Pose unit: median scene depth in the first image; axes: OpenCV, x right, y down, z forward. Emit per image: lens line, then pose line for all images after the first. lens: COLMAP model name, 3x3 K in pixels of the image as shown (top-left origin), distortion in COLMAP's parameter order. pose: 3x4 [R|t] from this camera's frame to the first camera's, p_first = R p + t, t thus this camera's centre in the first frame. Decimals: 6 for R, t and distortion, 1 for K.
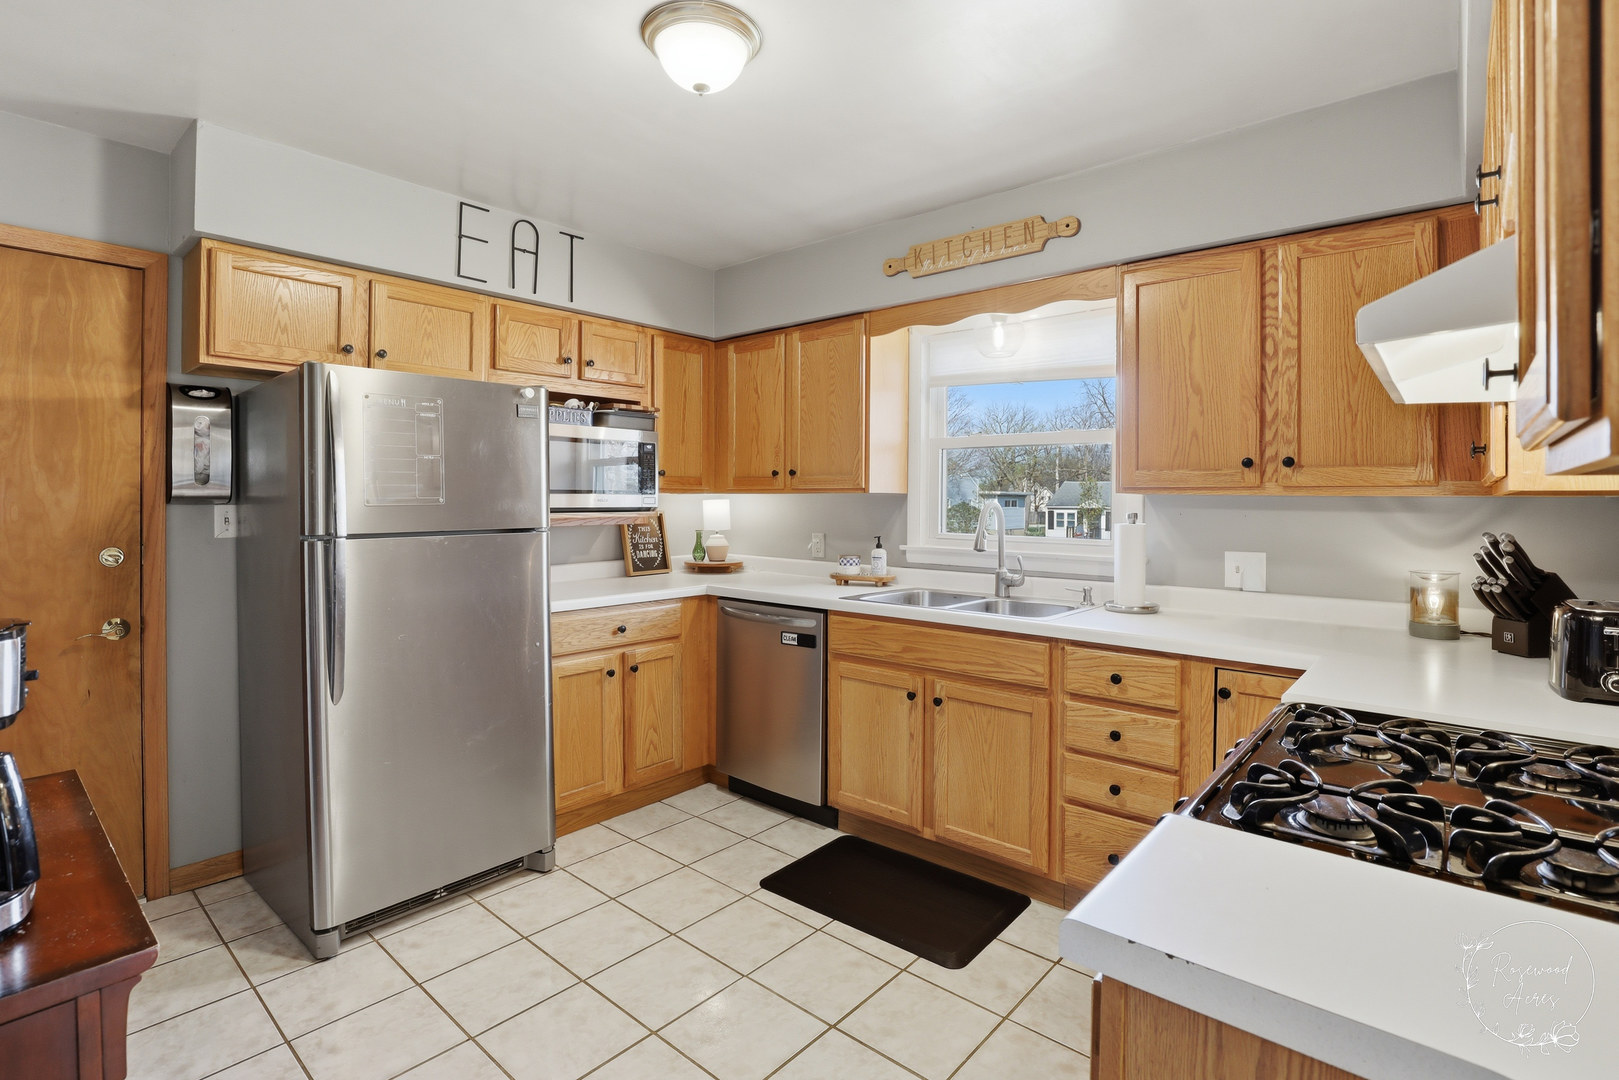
lens RADIAL K [[781.8, 0, 808.6], [0, 781.8, 497.5], [0, 0, 1]] dist [-0.028536, 0.000136]
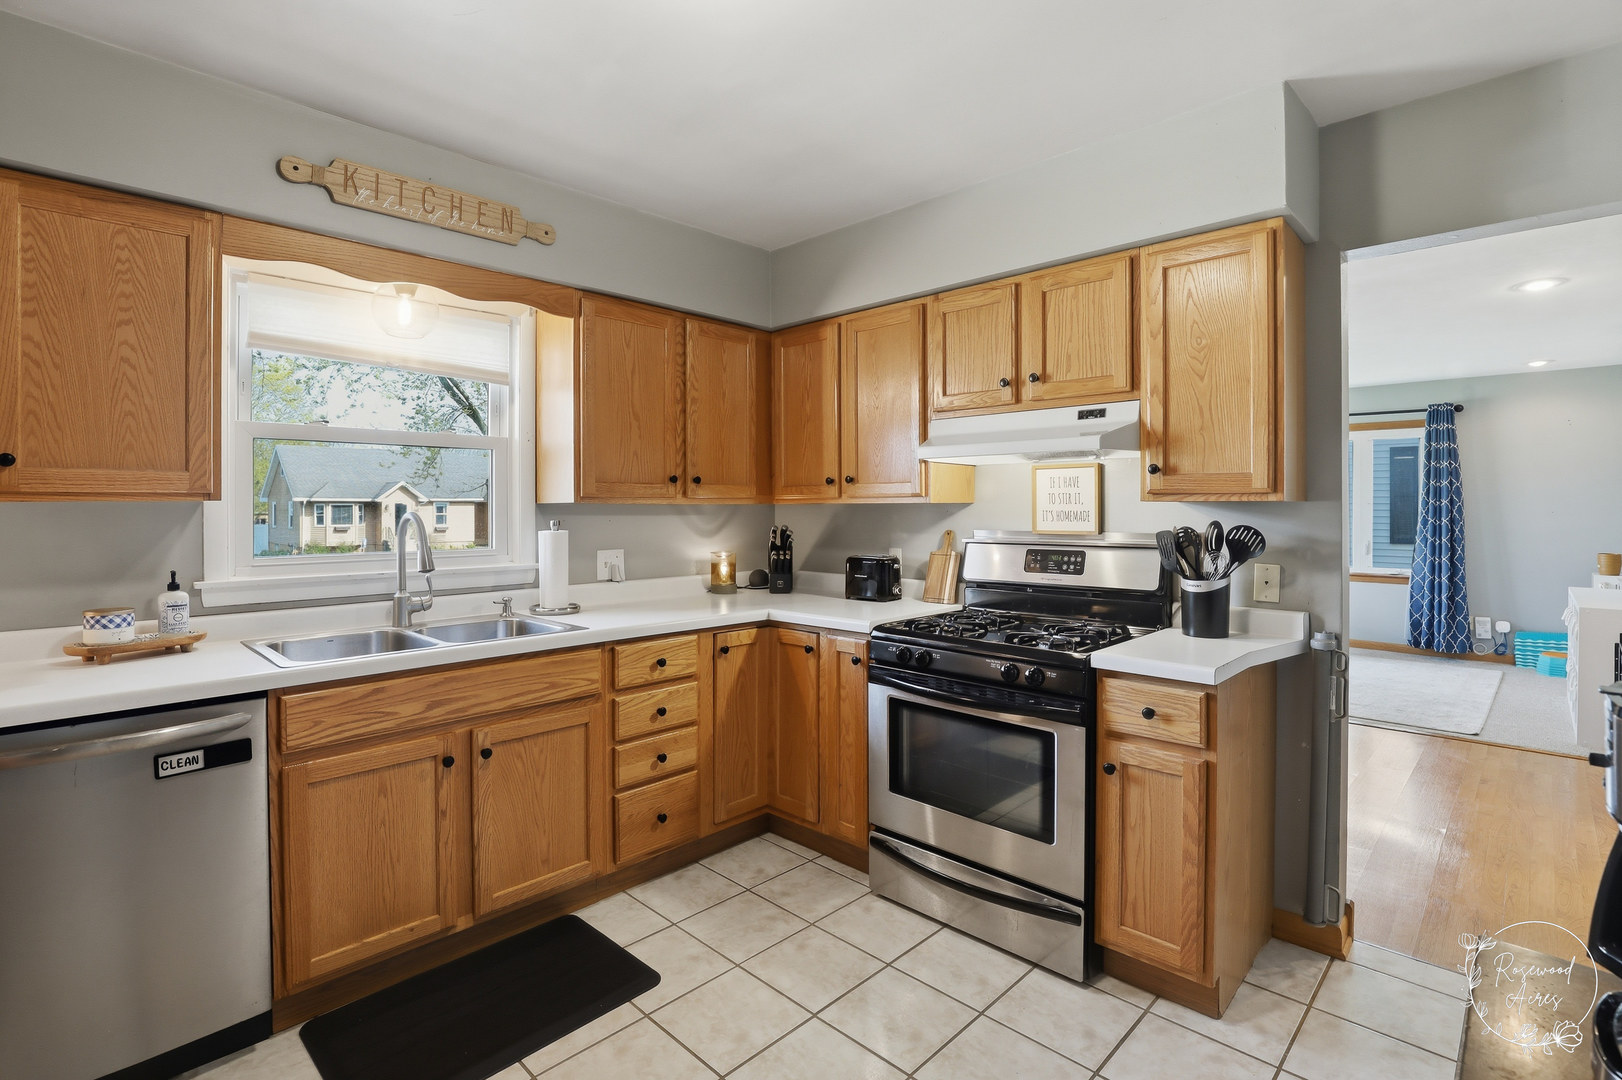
lens RADIAL K [[783.2, 0, 810.1], [0, 783.2, 497.4], [0, 0, 1]] dist [-0.028536, 0.000136]
pose [[0.041096, 0.002339, 0.999152, -0.676118], [-0.000577, 0.999997, -0.002318, -0.009687], [-0.999155, -0.000481, 0.041097, 0.646587]]
